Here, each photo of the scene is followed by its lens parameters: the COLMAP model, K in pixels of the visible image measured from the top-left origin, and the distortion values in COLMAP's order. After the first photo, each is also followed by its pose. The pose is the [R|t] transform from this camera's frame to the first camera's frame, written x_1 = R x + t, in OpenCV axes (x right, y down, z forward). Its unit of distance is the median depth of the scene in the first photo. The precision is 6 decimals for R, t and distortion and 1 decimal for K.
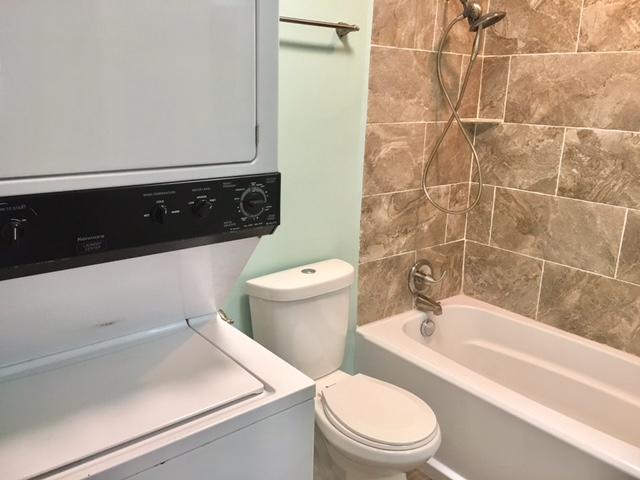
lens RADIAL K [[545.5, 0, 318.0], [0, 545.5, 237.8], [0, 0, 1]] dist [0.071546, -0.108815]
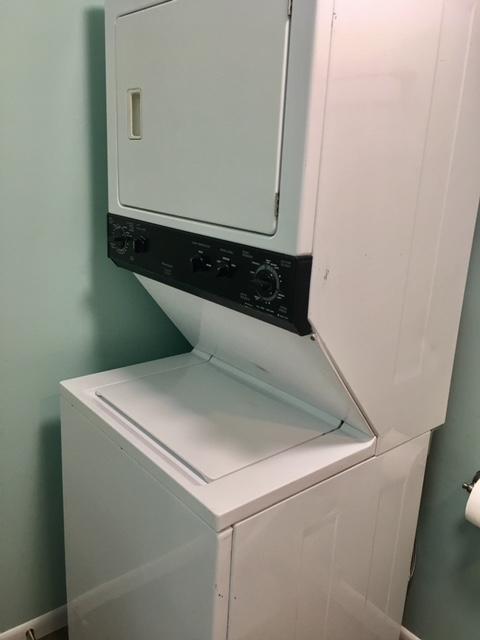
lens RADIAL K [[545.5, 0, 240.0], [0, 545.5, 320.0], [0, 0, 1]] dist [0.071546, -0.108815]
pose [[0.012112, 0.260313, -0.965448, 0.561397], [-0.311140, 0.918569, 0.243770, -0.161176], [0.950287, 0.297437, 0.092120, 0.701590]]
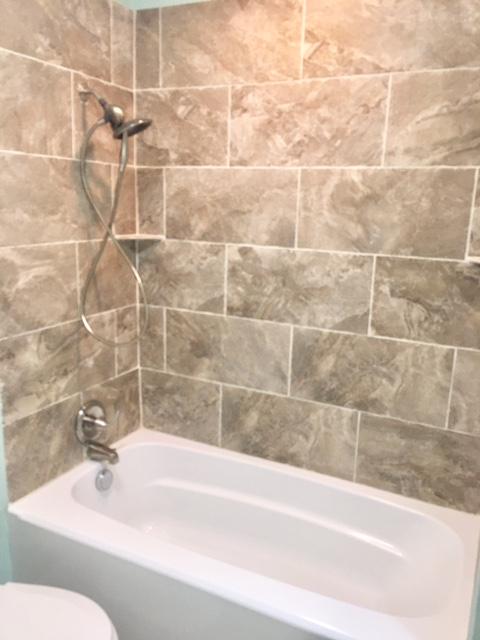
lens RADIAL K [[545.5, 0, 240.0], [0, 545.5, 320.0], [0, 0, 1]] dist [0.071546, -0.108815]
pose [[0.908378, -0.088825, 0.408608, 0.071144], [0.103786, 0.994493, -0.014541, -0.052738], [-0.405066, 0.055616, 0.912594, 0.133304]]
